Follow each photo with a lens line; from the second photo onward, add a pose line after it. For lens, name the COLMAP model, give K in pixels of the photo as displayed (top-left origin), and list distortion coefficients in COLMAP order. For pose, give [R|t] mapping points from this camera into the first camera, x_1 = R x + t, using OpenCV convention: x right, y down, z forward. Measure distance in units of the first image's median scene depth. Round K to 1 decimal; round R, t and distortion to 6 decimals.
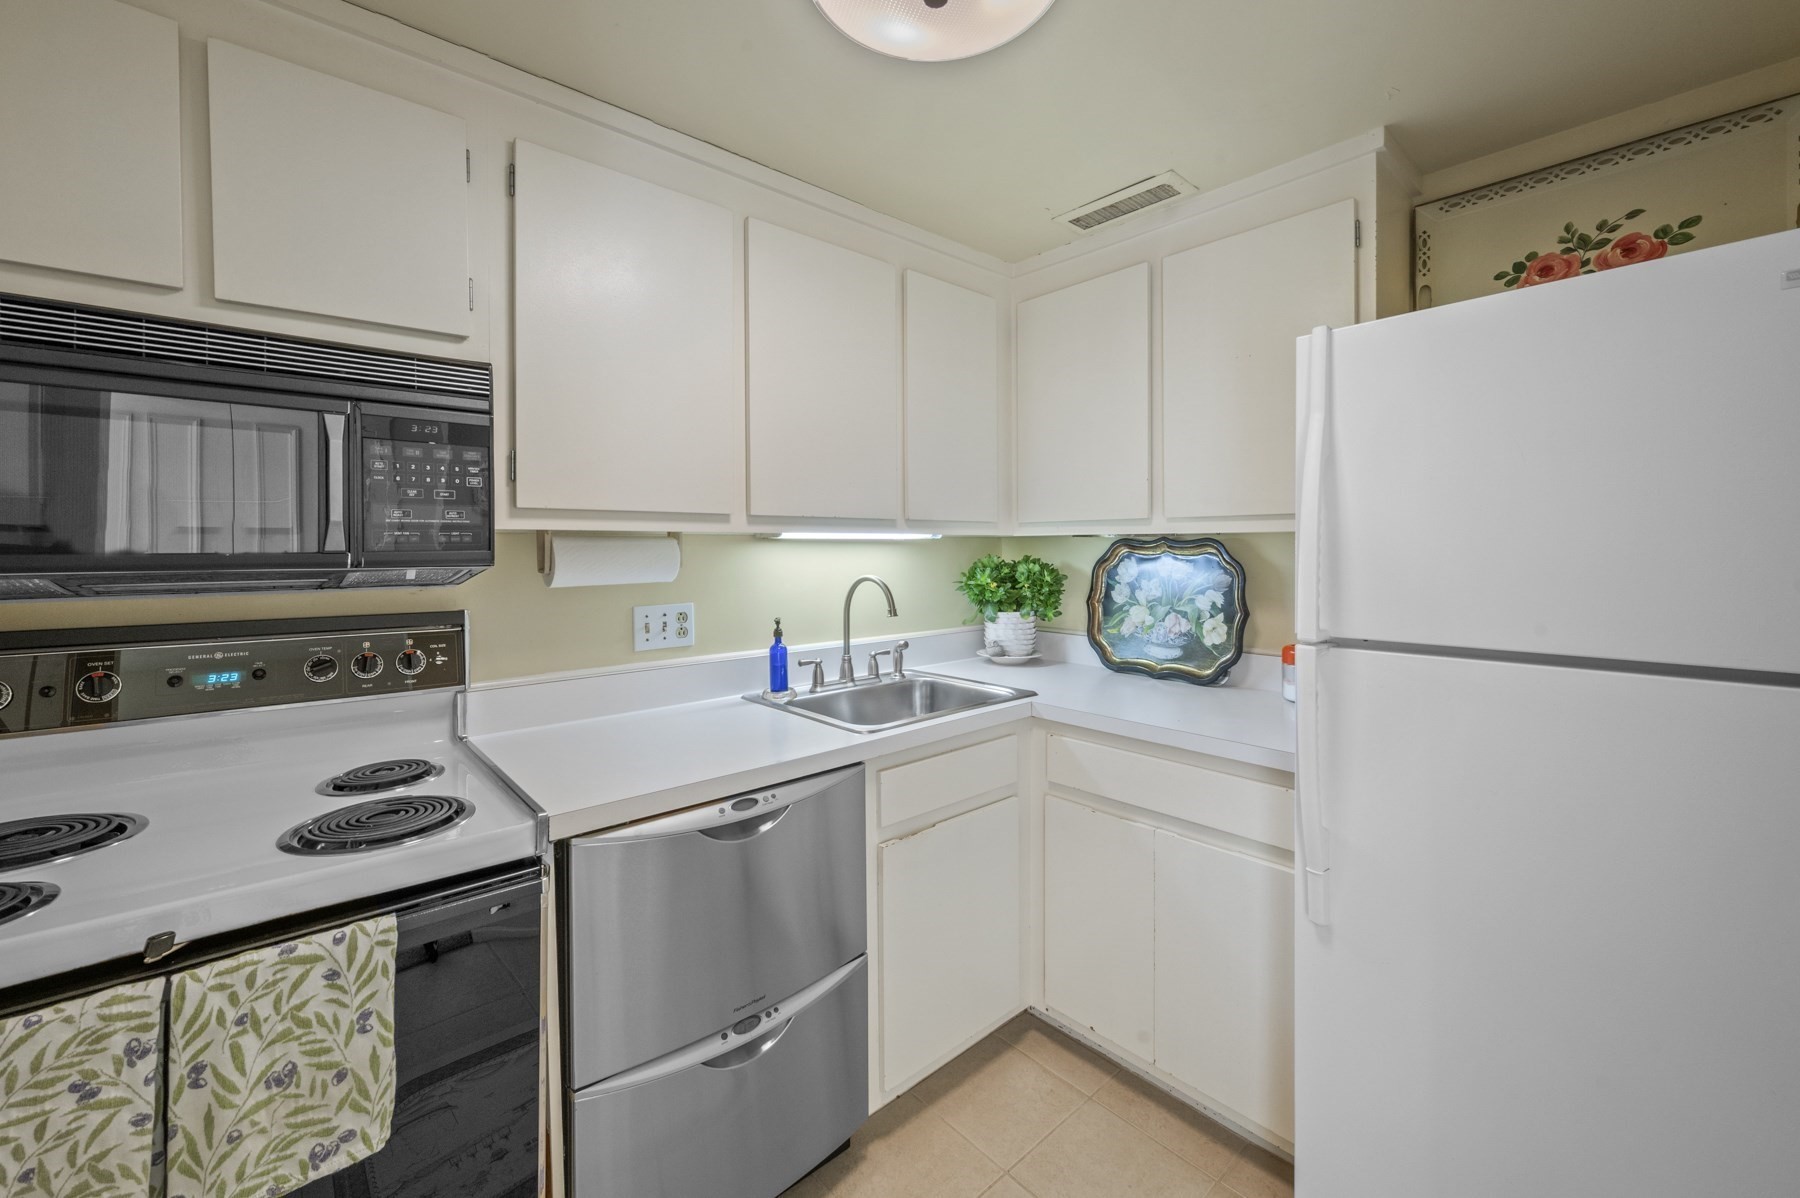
lens RADIAL K [[737.1, 0, 901.3], [0, 737.1, 552.1], [0, 0, 1]] dist [-0.002188, 0.000931]
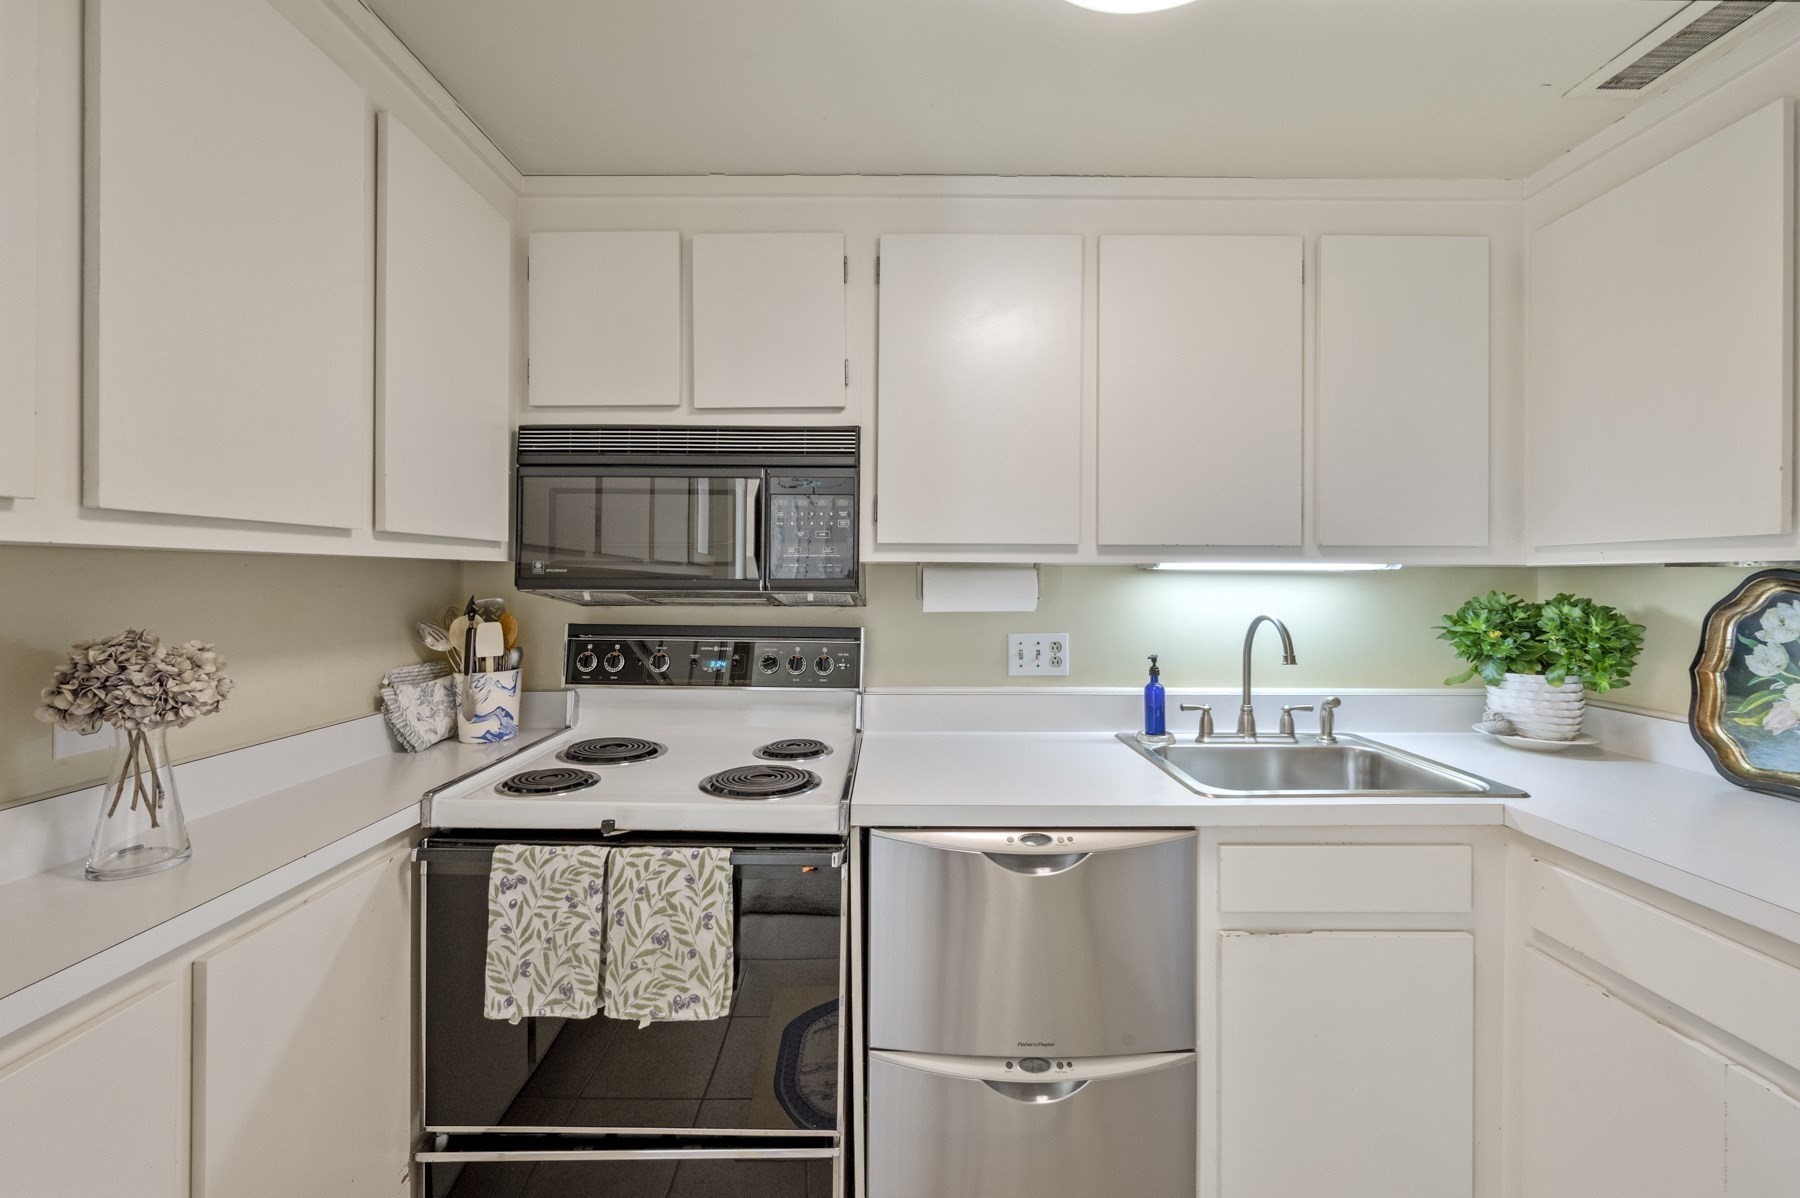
lens RADIAL K [[722.4, 0, 881.7], [0, 722.4, 578.5], [0, 0, 1]] dist [0.001809, 0.000018]
pose [[0.742063, 0.007417, -0.670289, 0.245833], [-0.012060, 0.999925, -0.002286, -0.000759], [0.670222, 0.009780, 0.742097, 0.126579]]
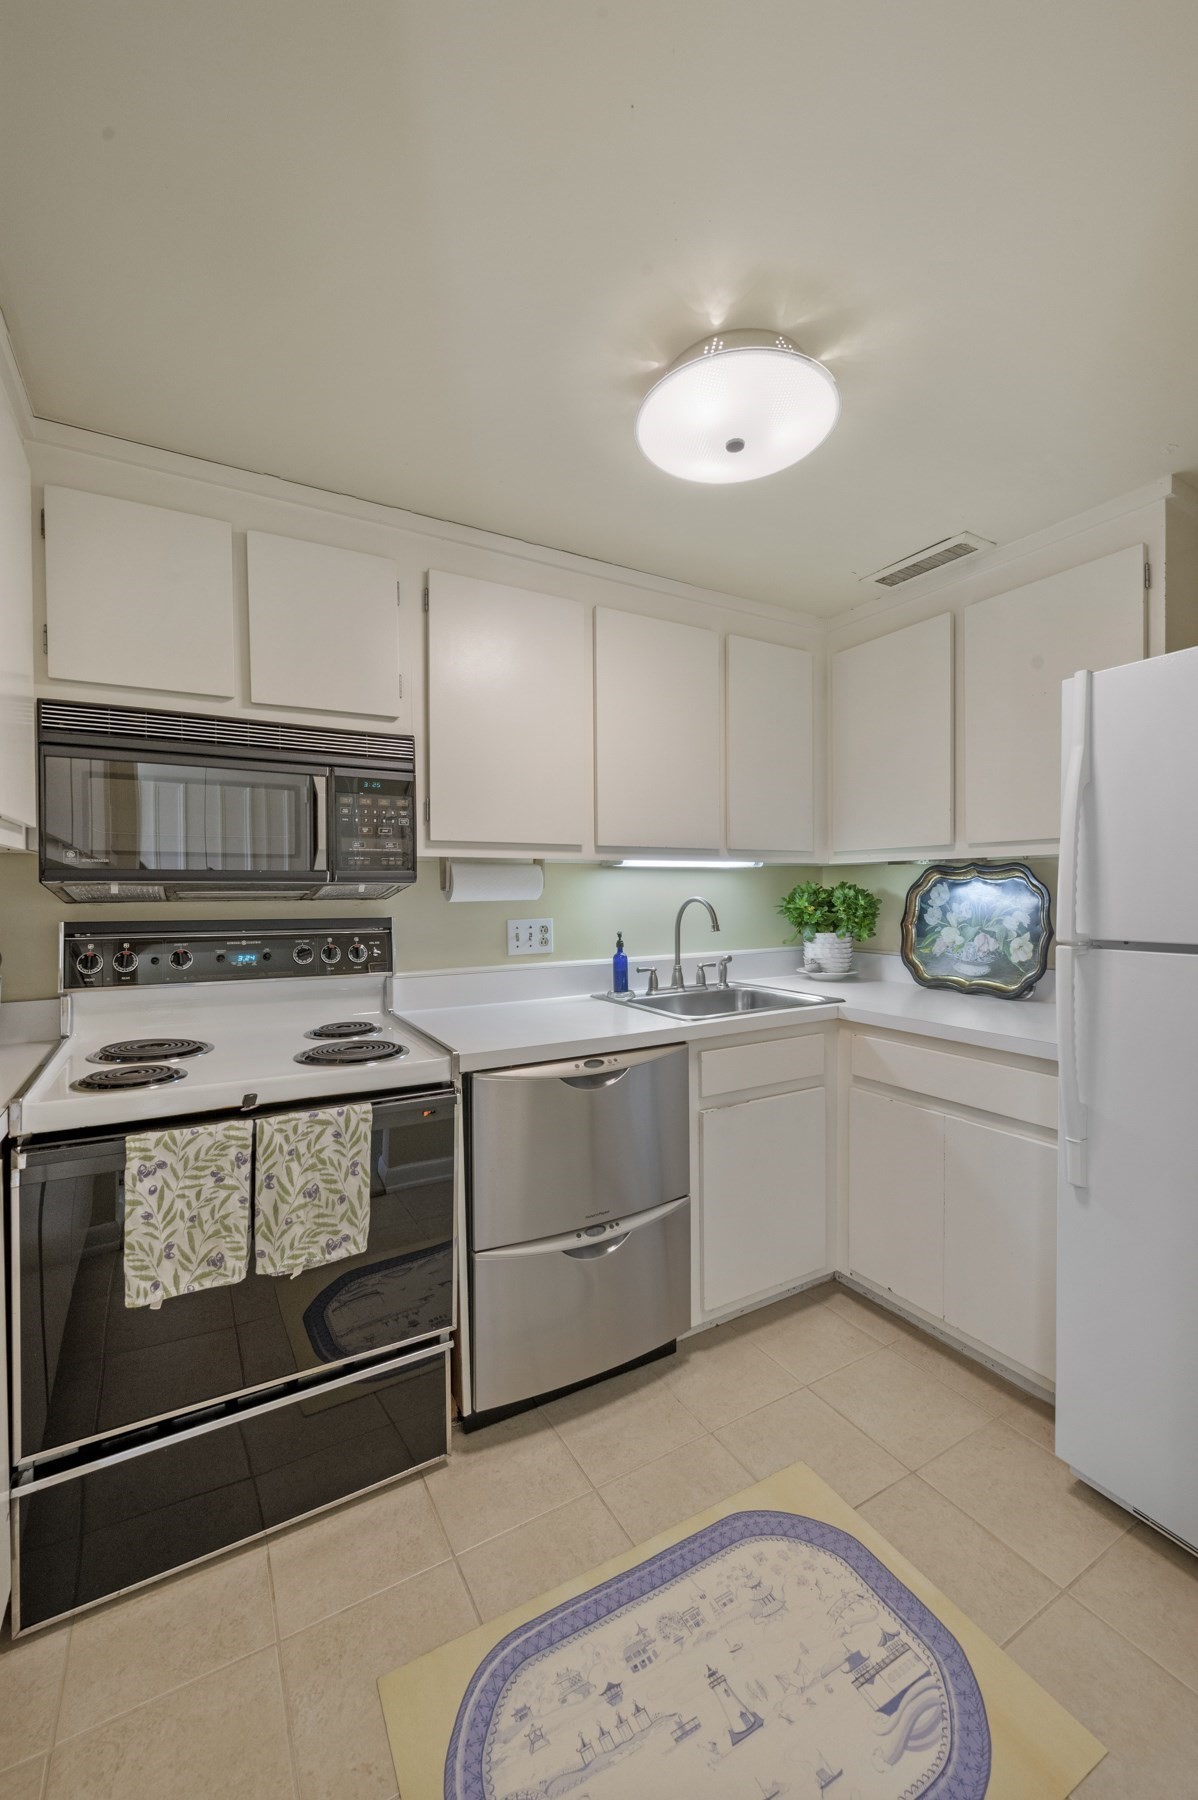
lens RADIAL K [[722.4, 0, 585.0], [0, 722.4, 898.9], [0, 0, 1]] dist [0.001809, 0.000018]
pose [[0.976283, 0.001525, -0.216493, 0.044412], [0.000012, 0.999975, 0.007096, 0.036015], [0.216498, -0.006930, 0.976258, -0.226283]]
